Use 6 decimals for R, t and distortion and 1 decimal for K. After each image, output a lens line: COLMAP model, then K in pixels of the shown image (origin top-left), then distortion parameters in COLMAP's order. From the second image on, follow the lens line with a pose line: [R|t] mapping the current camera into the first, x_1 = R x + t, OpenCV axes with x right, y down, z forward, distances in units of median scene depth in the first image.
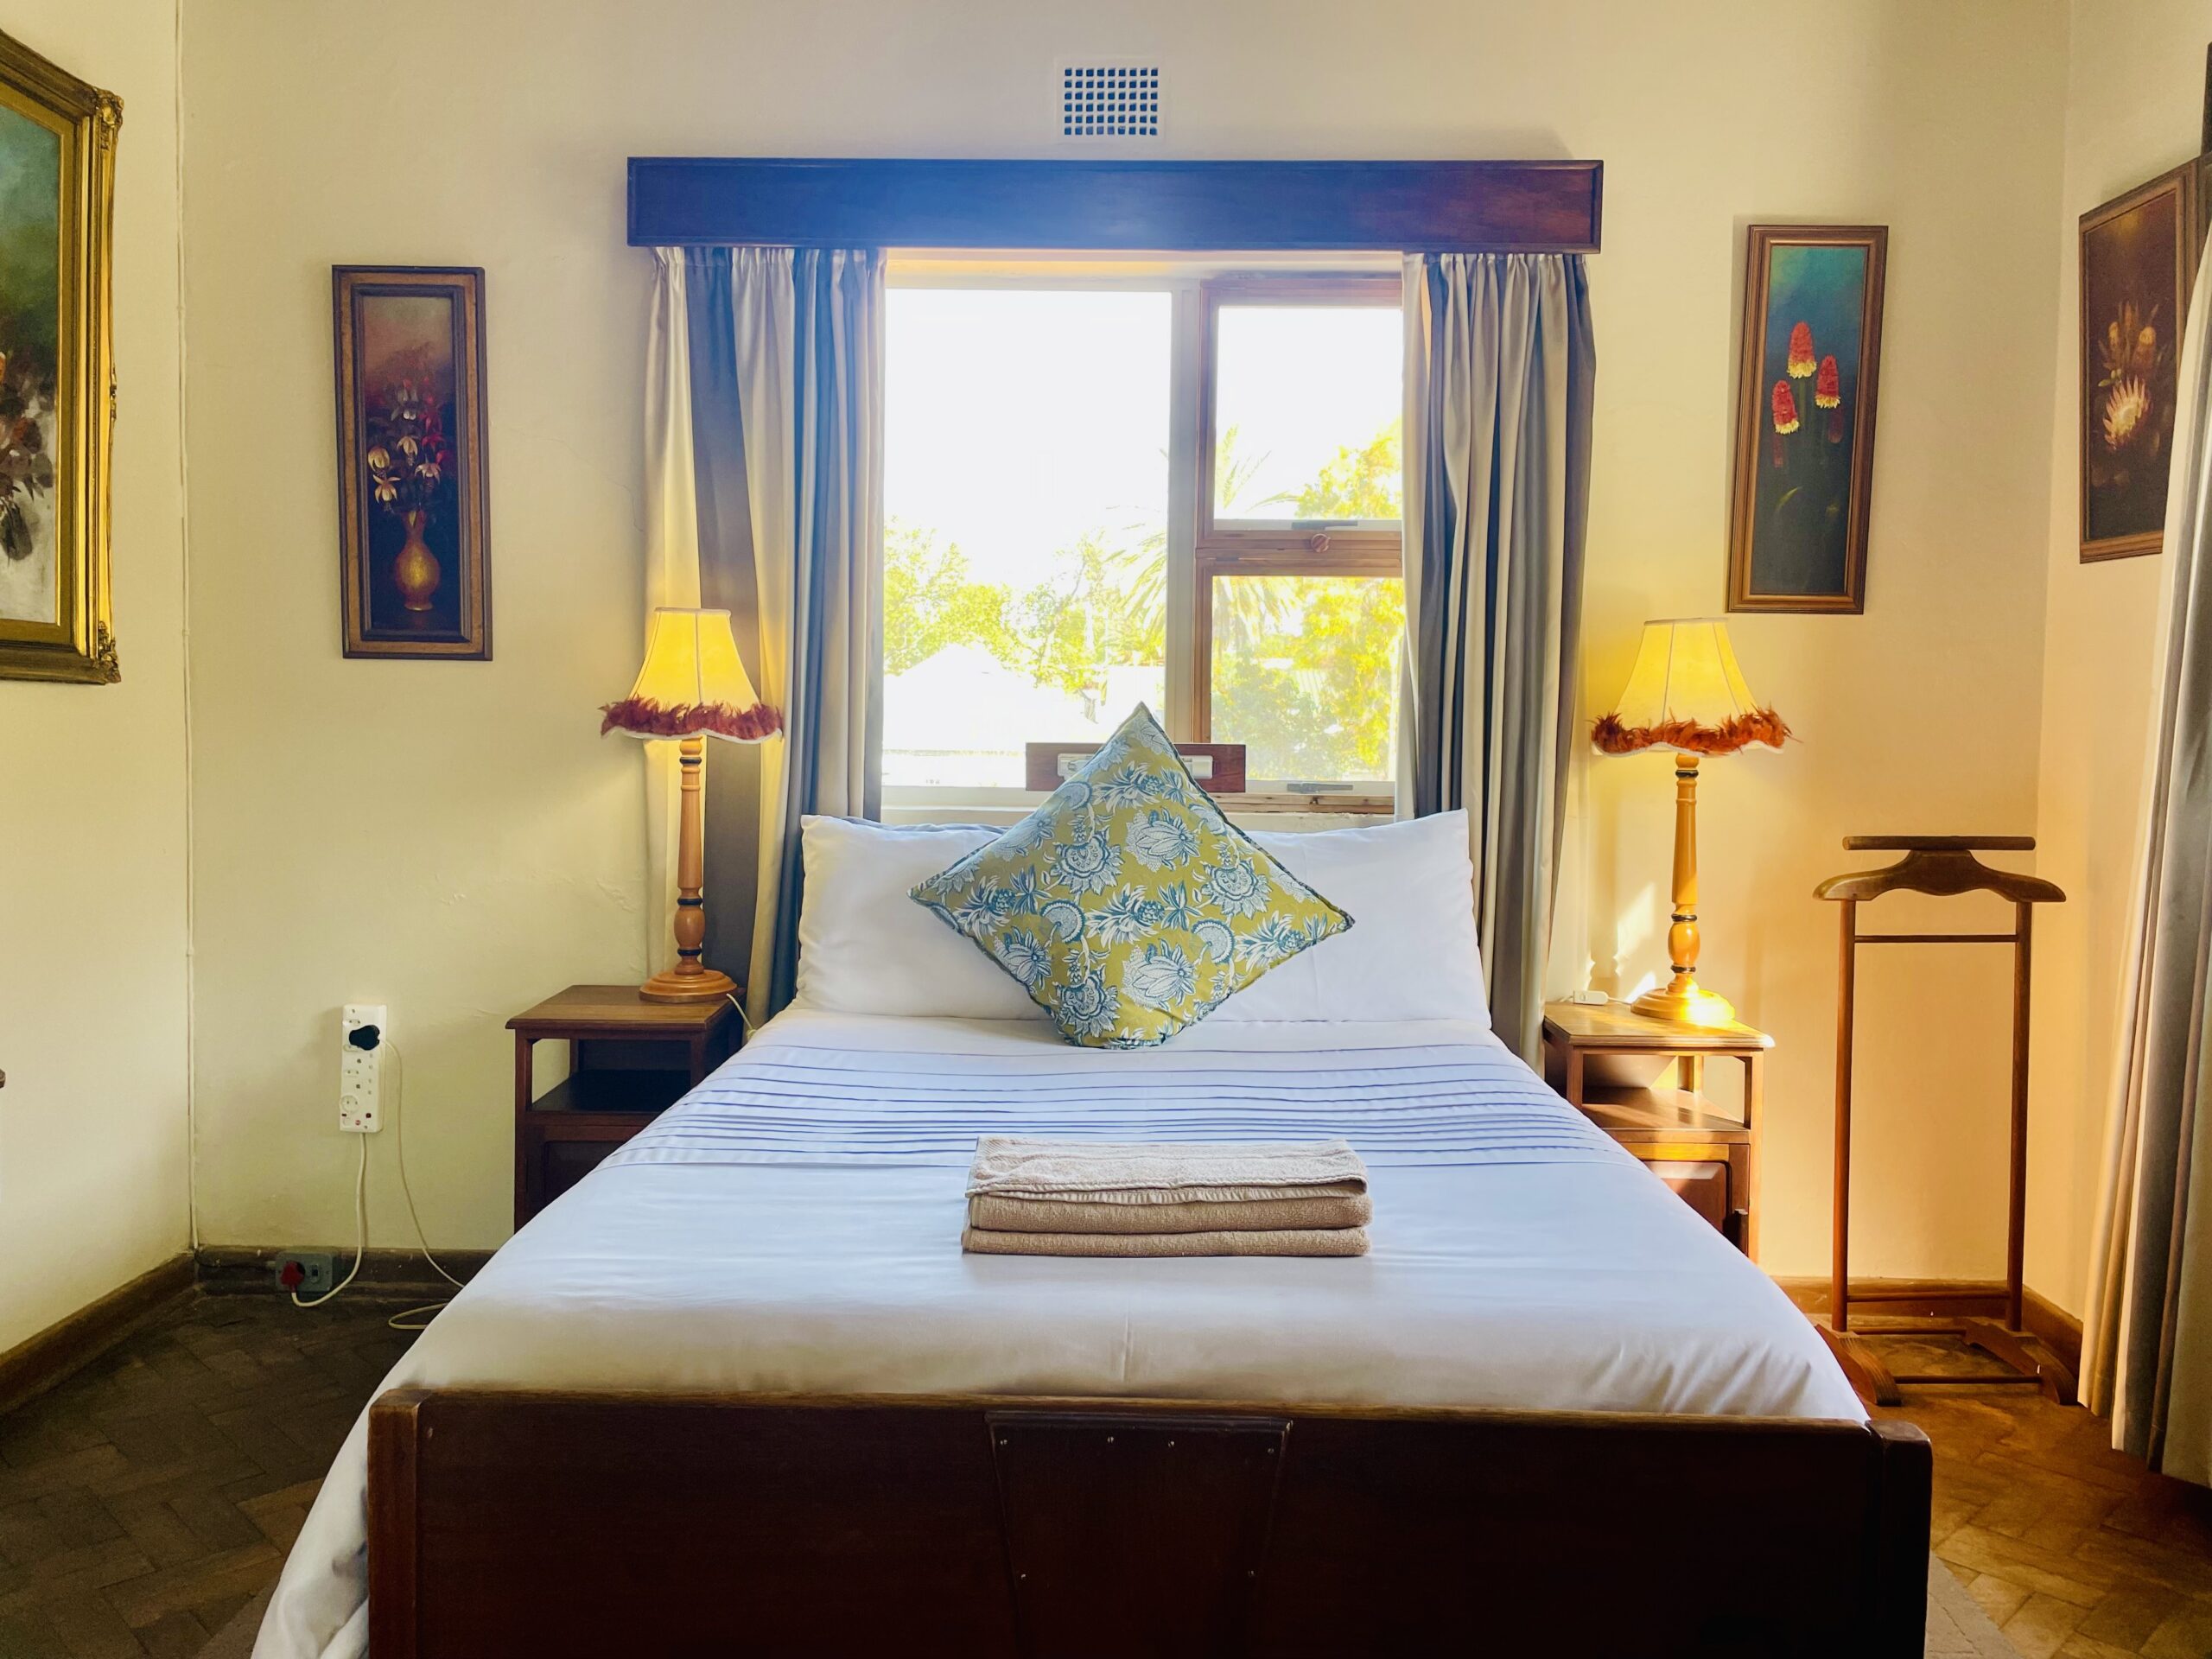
lens RADIAL K [[1682.0, 0, 1110.1], [0, 1682.0, 794.4], [0, 0, 1]] dist [0.106884, -0.149521]
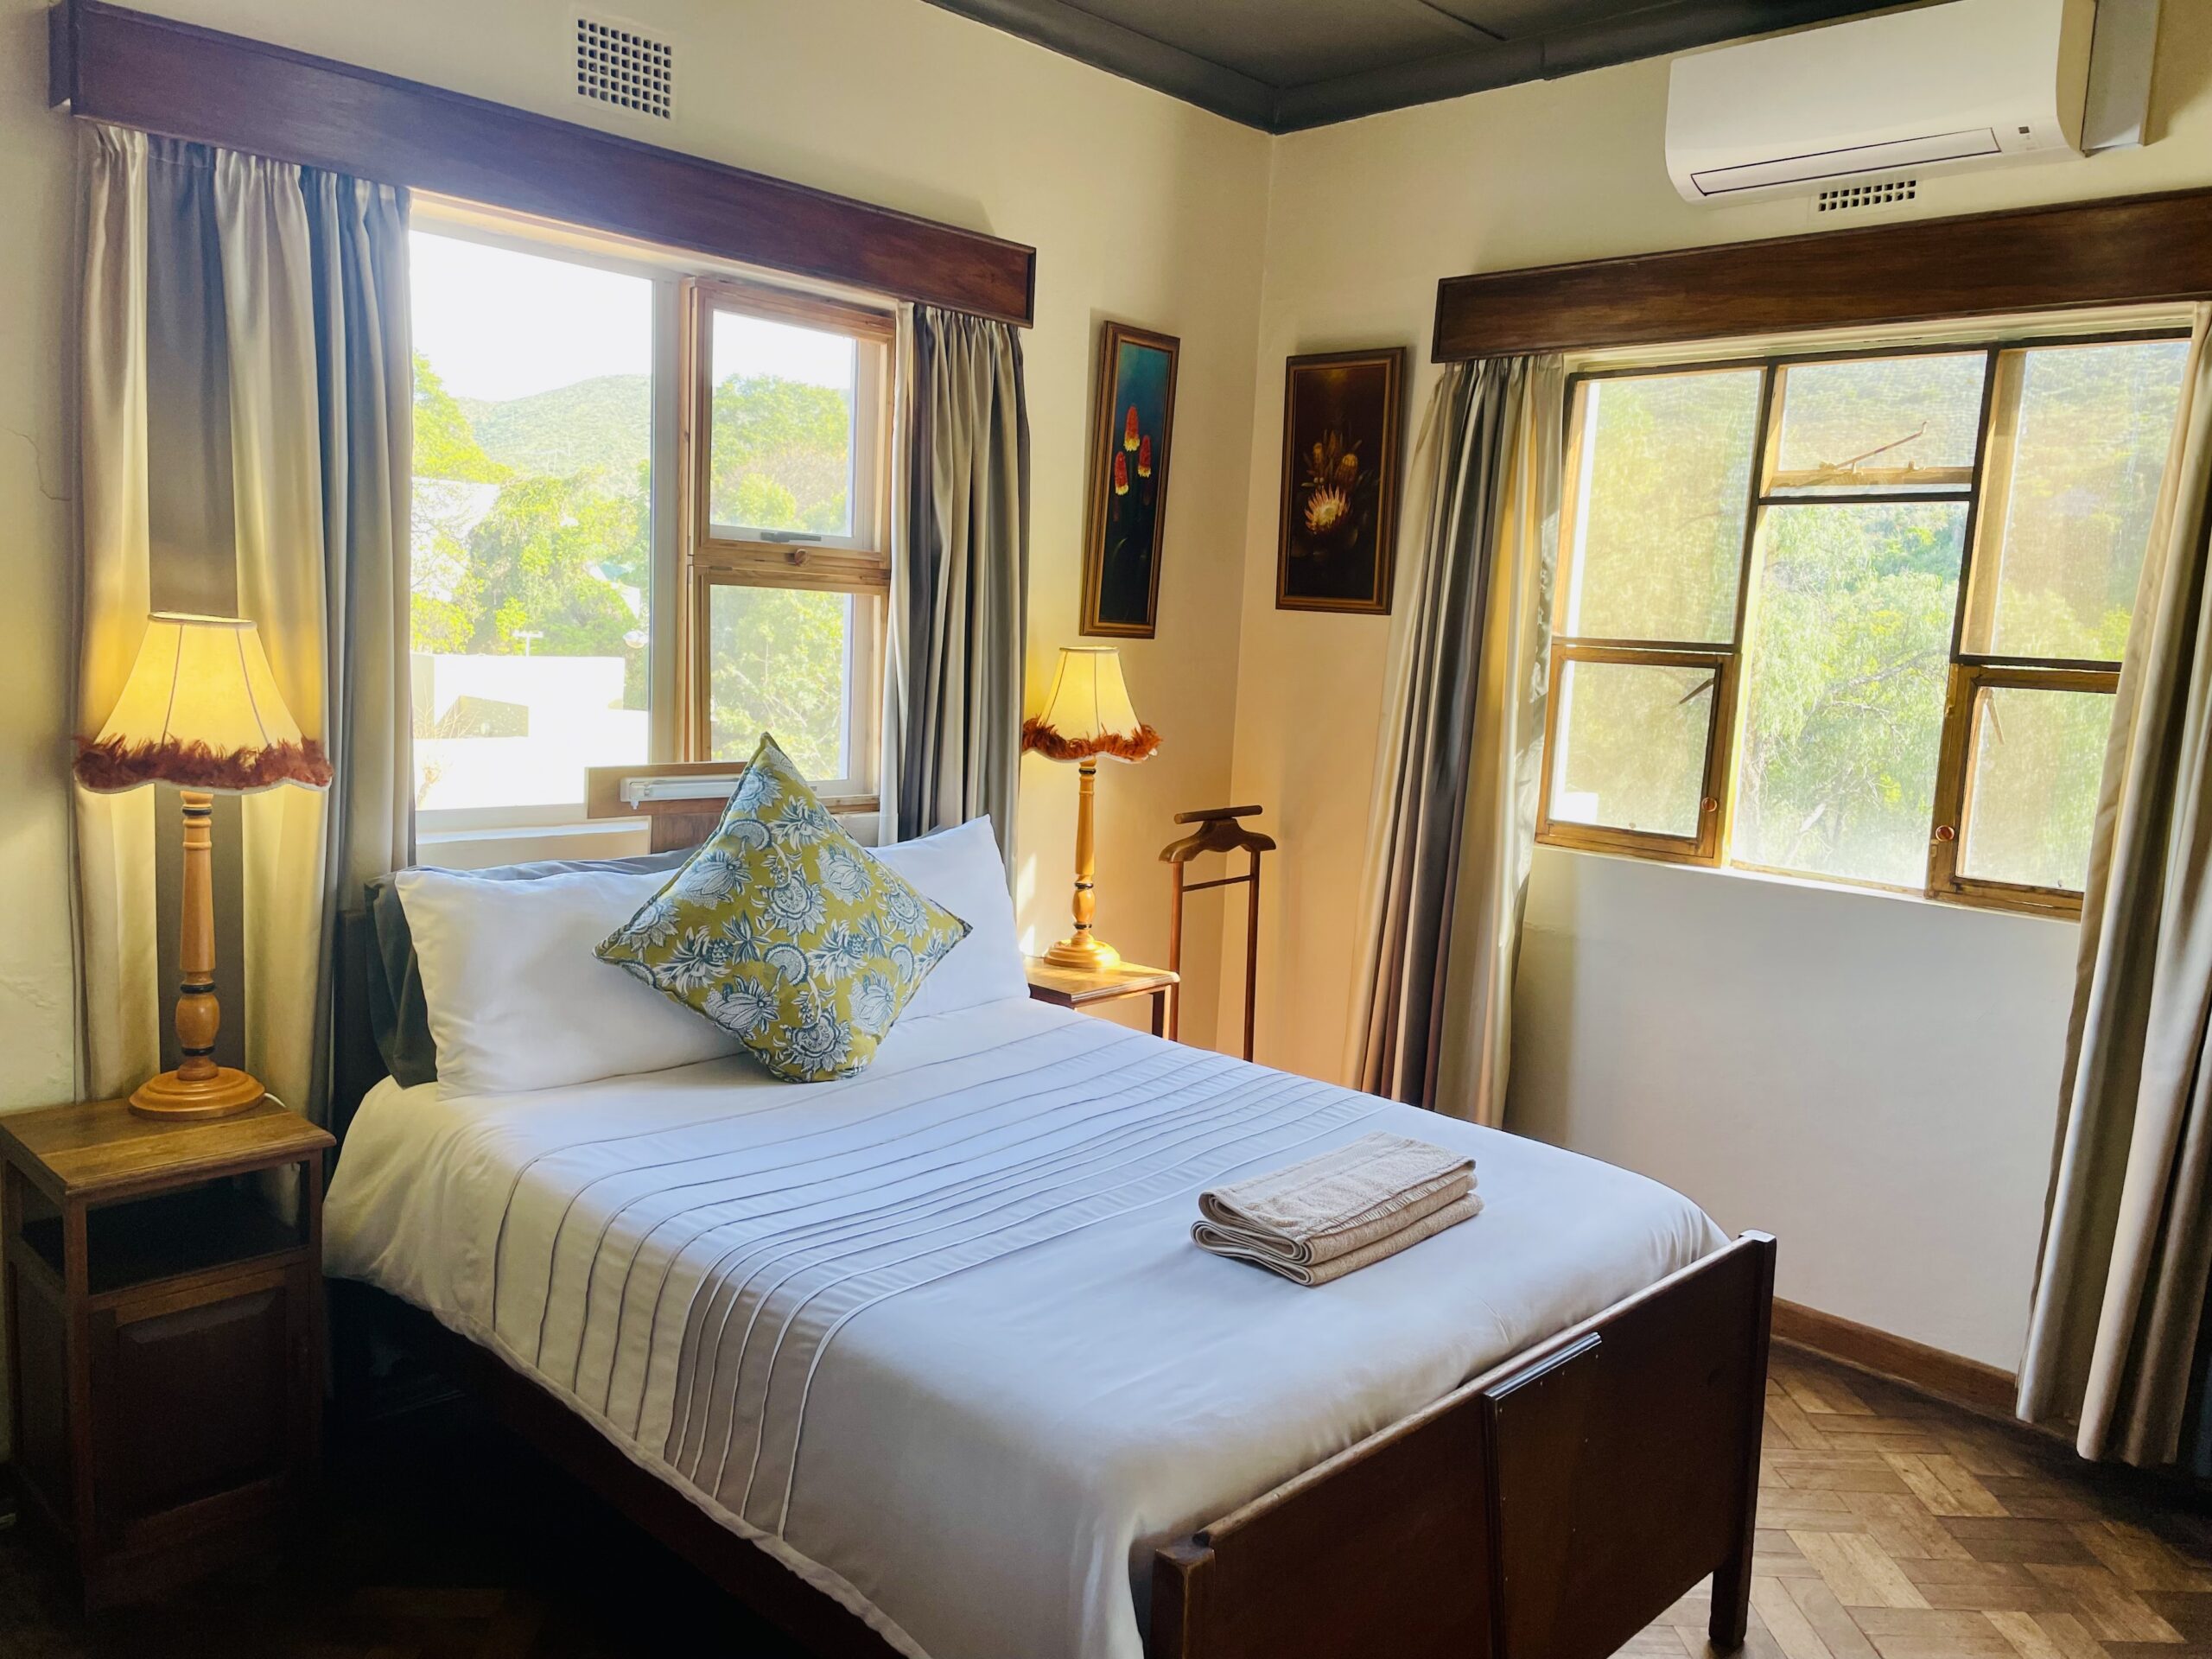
lens RADIAL K [[1676.3, 0, 1117.2], [0, 1676.3, 824.8], [0, 0, 1]] dist [0.099595, -0.136635]
pose [[0.672120, -0.072037, 0.736929, -0.544480], [-0.005439, 0.994749, 0.102200, -0.096795], [-0.740422, -0.072699, 0.668199, 0.157160]]
